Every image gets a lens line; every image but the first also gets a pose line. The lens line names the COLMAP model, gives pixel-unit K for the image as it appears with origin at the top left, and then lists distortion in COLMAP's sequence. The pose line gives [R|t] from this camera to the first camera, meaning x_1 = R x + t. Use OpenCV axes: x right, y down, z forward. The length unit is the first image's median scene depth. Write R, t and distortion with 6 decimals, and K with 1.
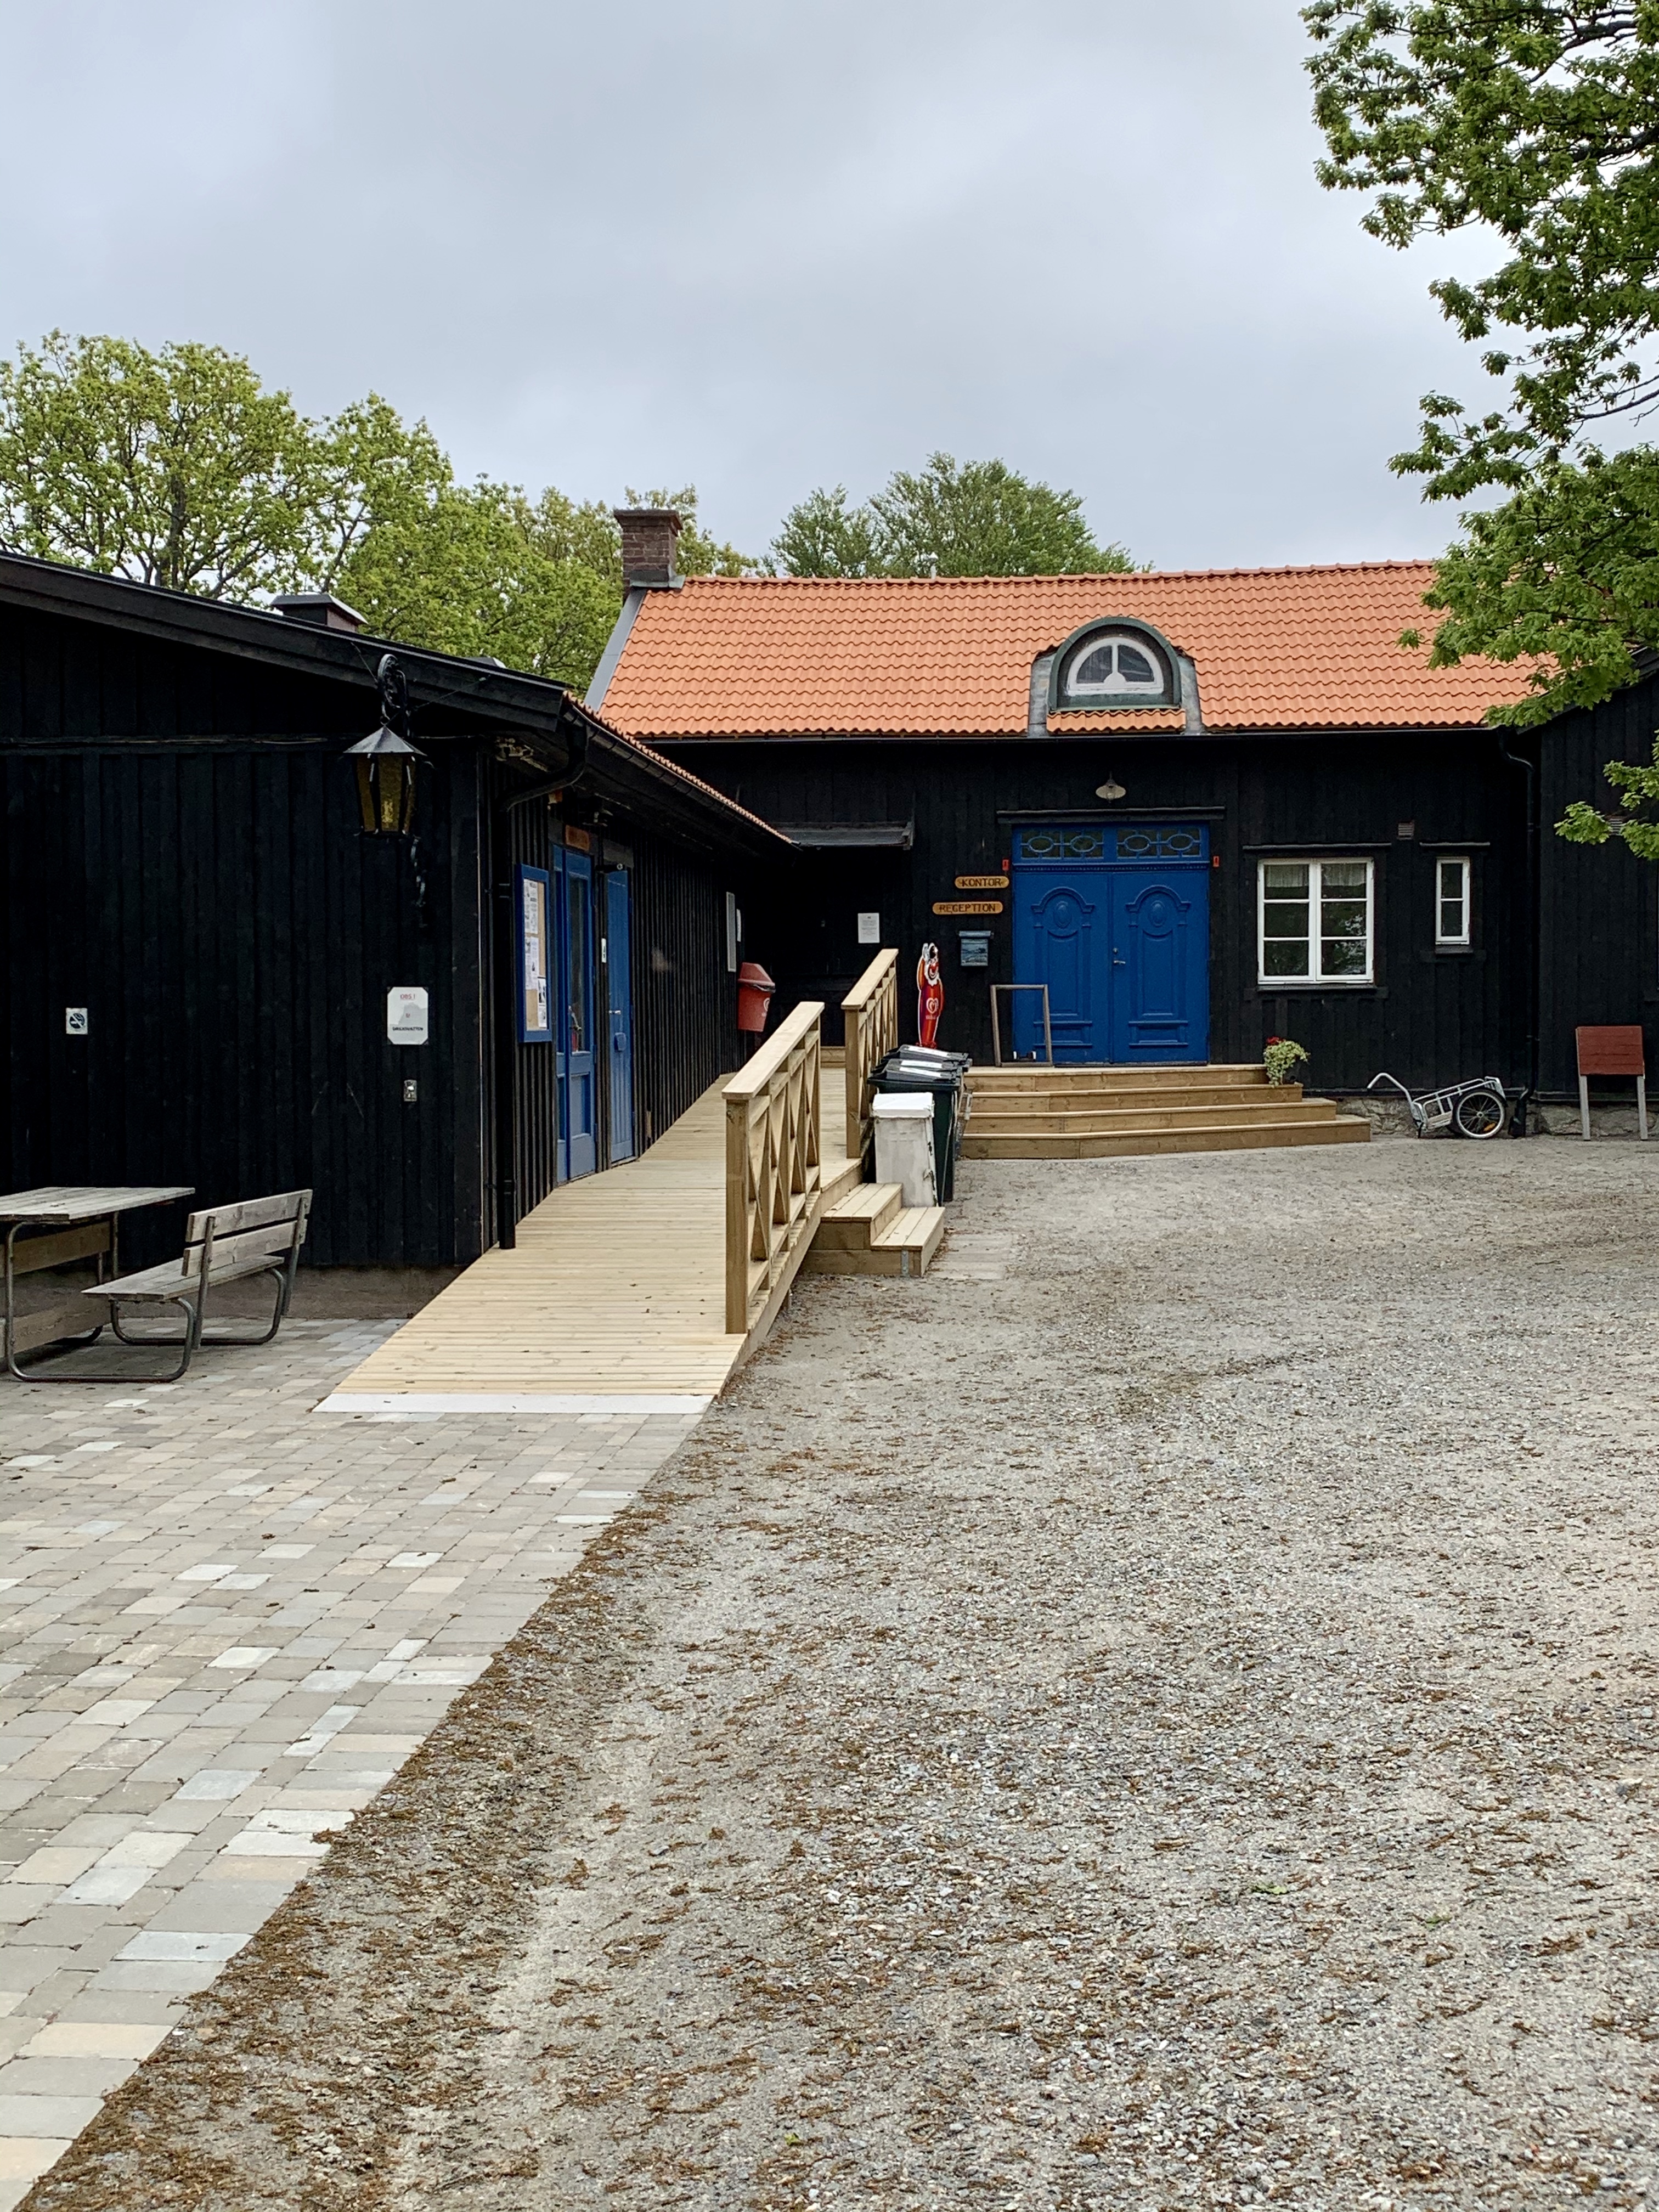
lens RADIAL K [[2568.5, 0, 829.5], [0, 2568.5, 1104.1], [0, 0, 1]] dist [0.117866, 0.000000]
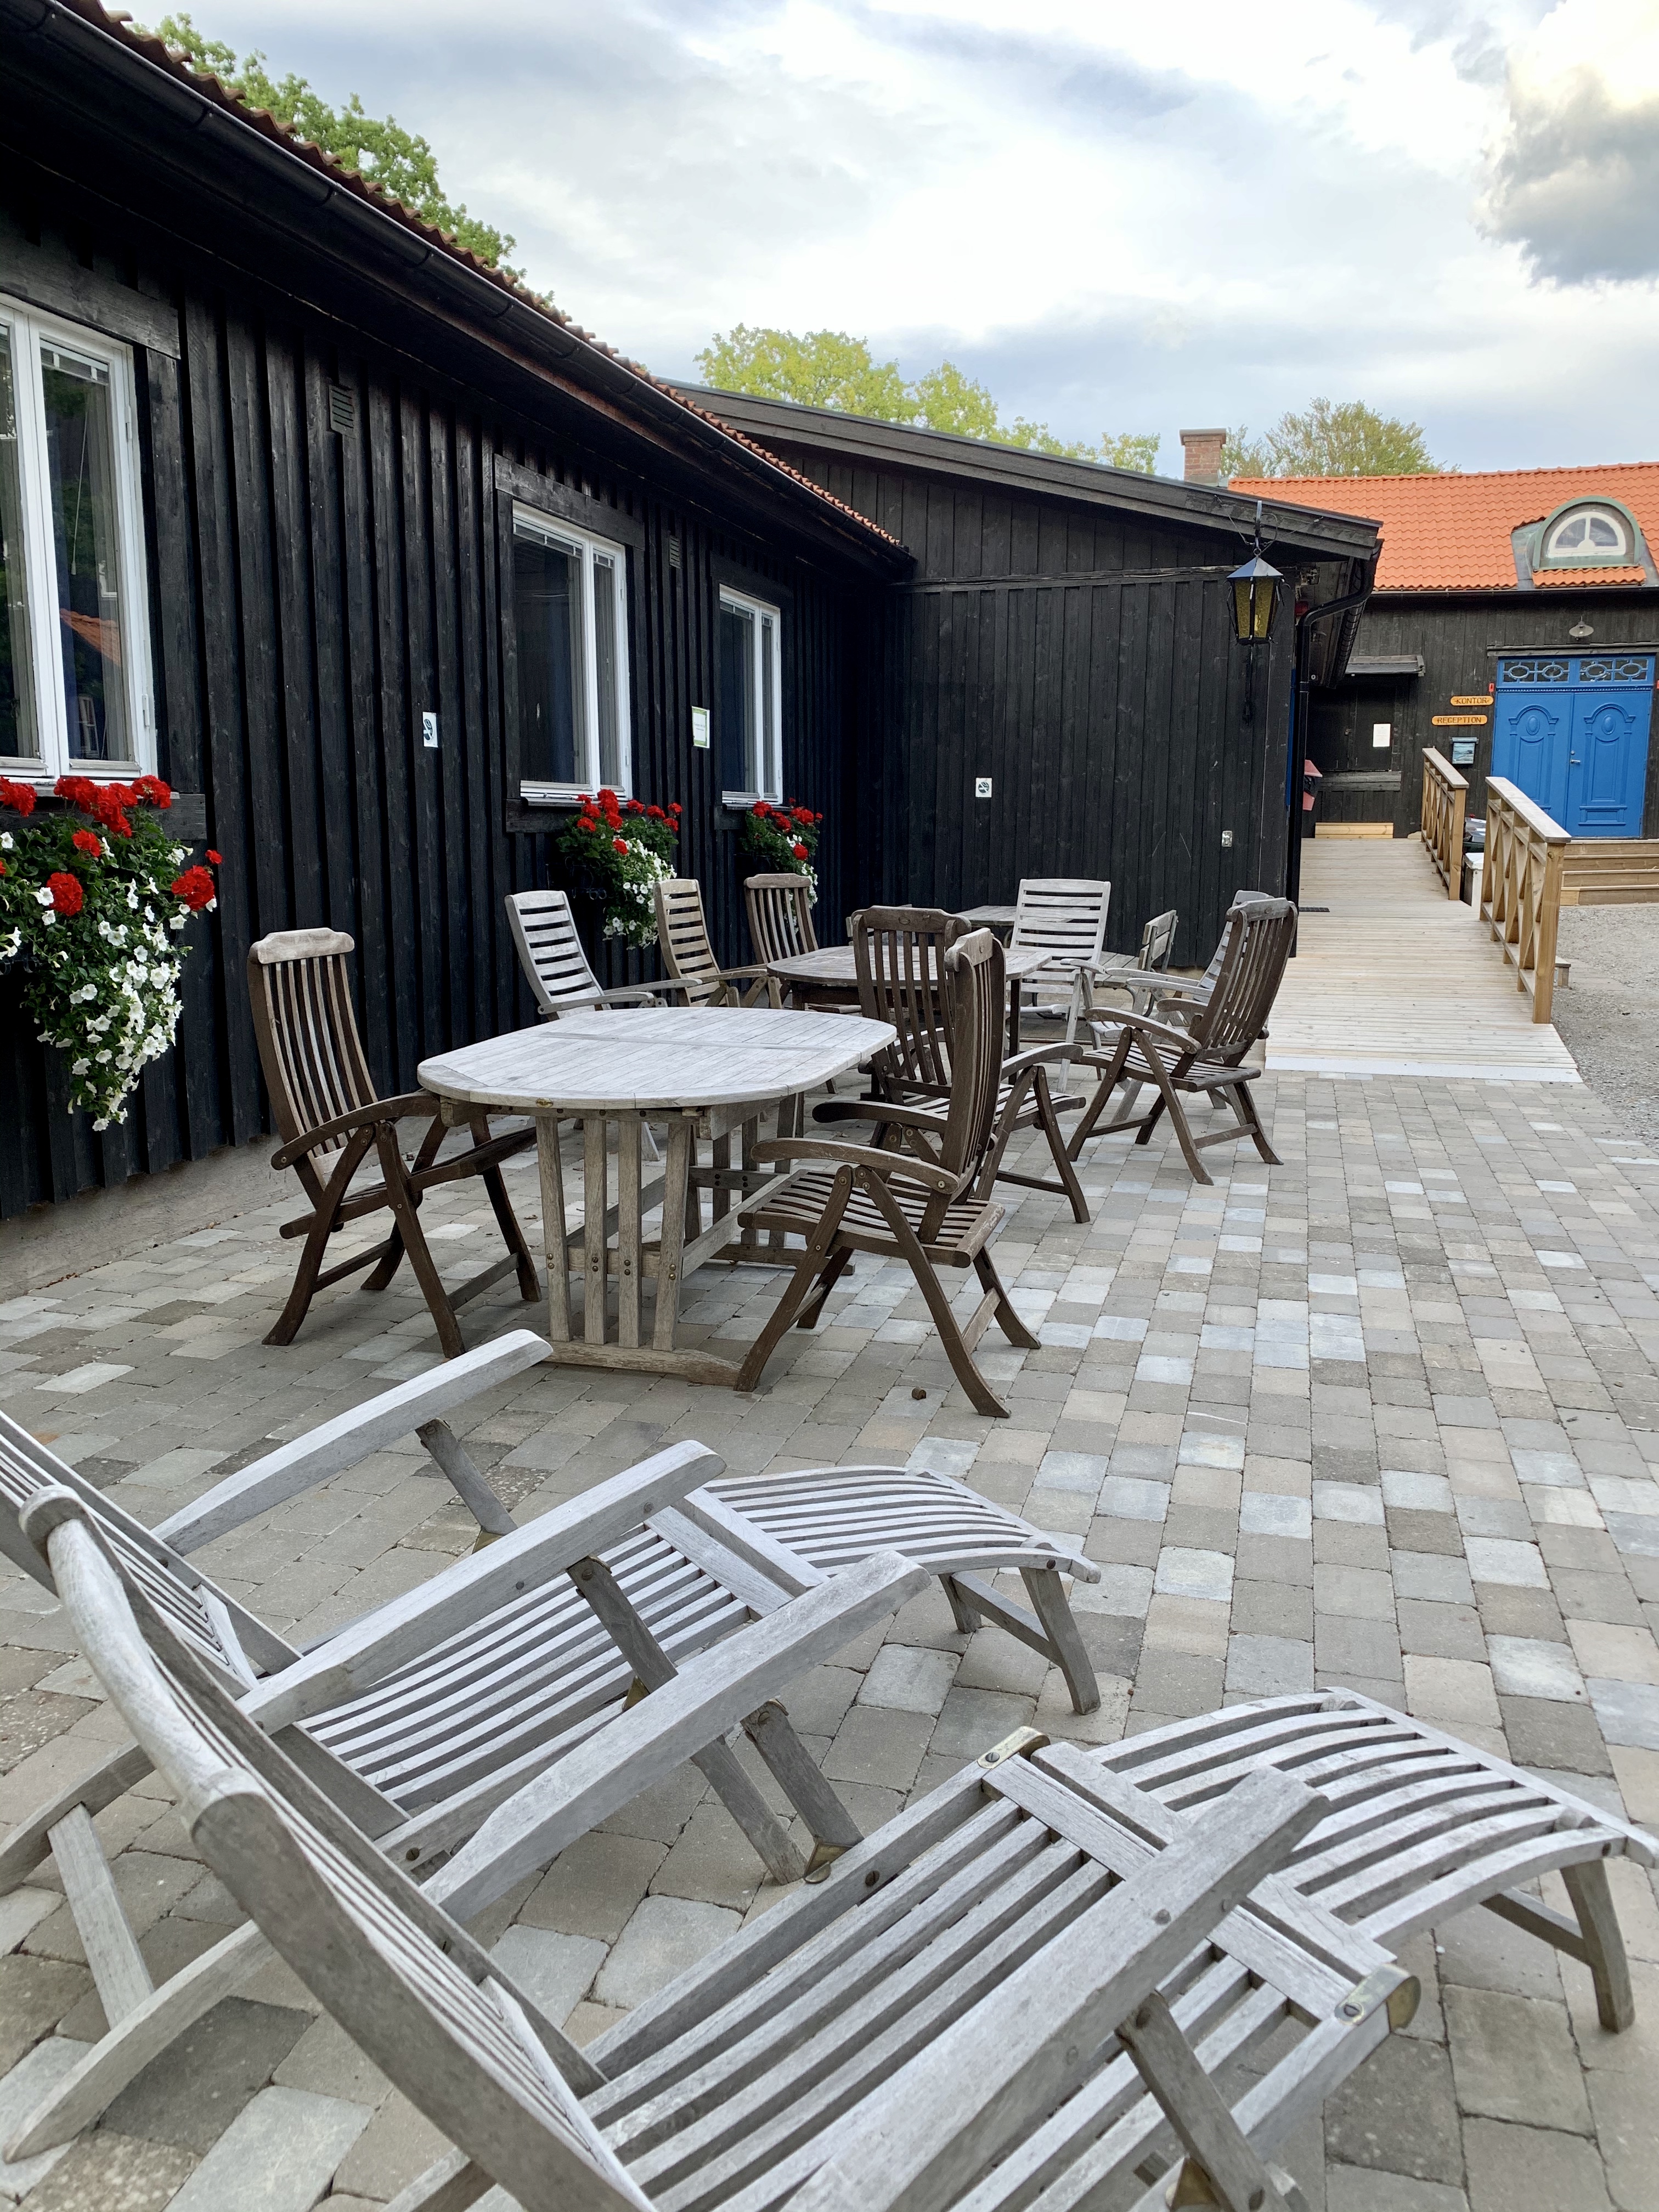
lens RADIAL K [[1709.3, 0, 829.9], [0, 1709.3, 1111.8], [0, 0, 1]] dist [-0.010550, -0.004422]
pose [[0.987822, 0.030212, -0.152629, -0.131223], [-0.009414, 0.990775, 0.135189, 0.009761], [0.155305, -0.132106, 0.978994, 0.042235]]
